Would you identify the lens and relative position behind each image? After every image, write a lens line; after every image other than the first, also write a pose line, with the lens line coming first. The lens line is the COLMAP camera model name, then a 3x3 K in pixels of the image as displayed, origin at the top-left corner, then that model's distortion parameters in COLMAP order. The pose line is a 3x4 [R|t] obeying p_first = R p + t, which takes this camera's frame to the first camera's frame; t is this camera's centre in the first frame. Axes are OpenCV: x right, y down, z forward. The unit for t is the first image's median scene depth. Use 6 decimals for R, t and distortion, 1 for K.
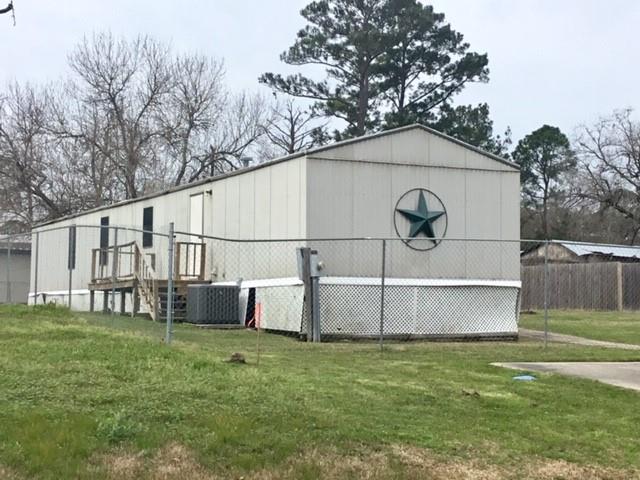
lens RADIAL K [[1264.8, 0, 320.2], [0, 1264.8, 239.3], [0, 0, 1]] dist [0.161722, 0.000000]
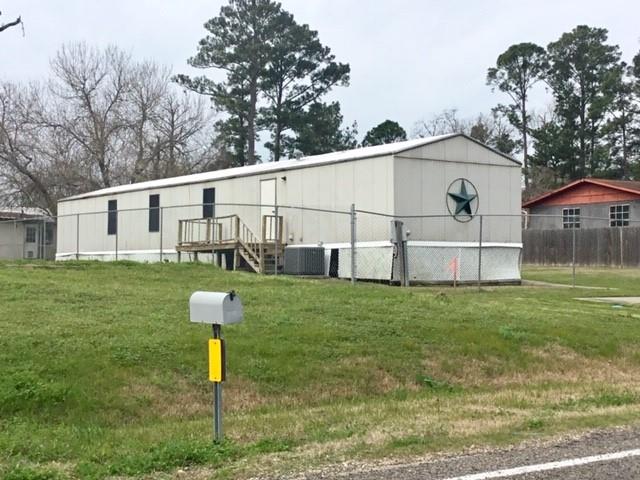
lens RADIAL K [[1052.0, 0, 319.6], [0, 1052.0, 237.2], [0, 0, 1]] dist [0.178677, 0.000000]
pose [[0.984437, -0.003215, 0.175706, -0.214568], [-0.001845, 0.999588, 0.028629, -0.005836], [-0.175726, -0.028507, 0.984026, -0.104453]]
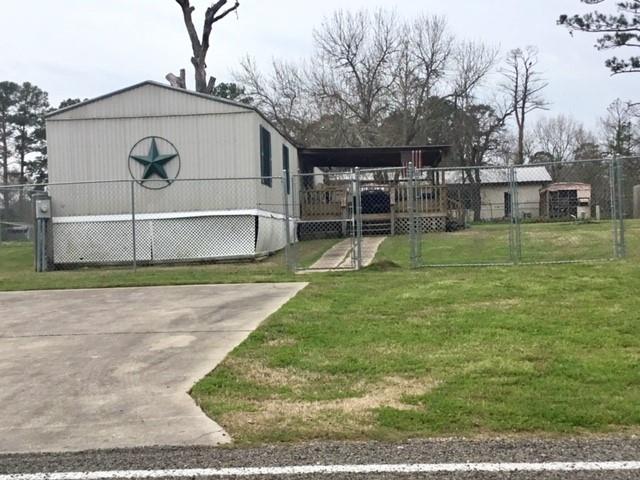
lens RADIAL K [[1016.1, 0, 319.9], [0, 1016.1, 239.4], [0, 0, 1]] dist [0.107258, 0.000000]
pose [[0.873495, -0.038378, -0.485318, 0.500975], [0.072690, 0.995995, 0.052068, 0.012754], [0.481376, -0.080759, 0.872786, 0.180833]]
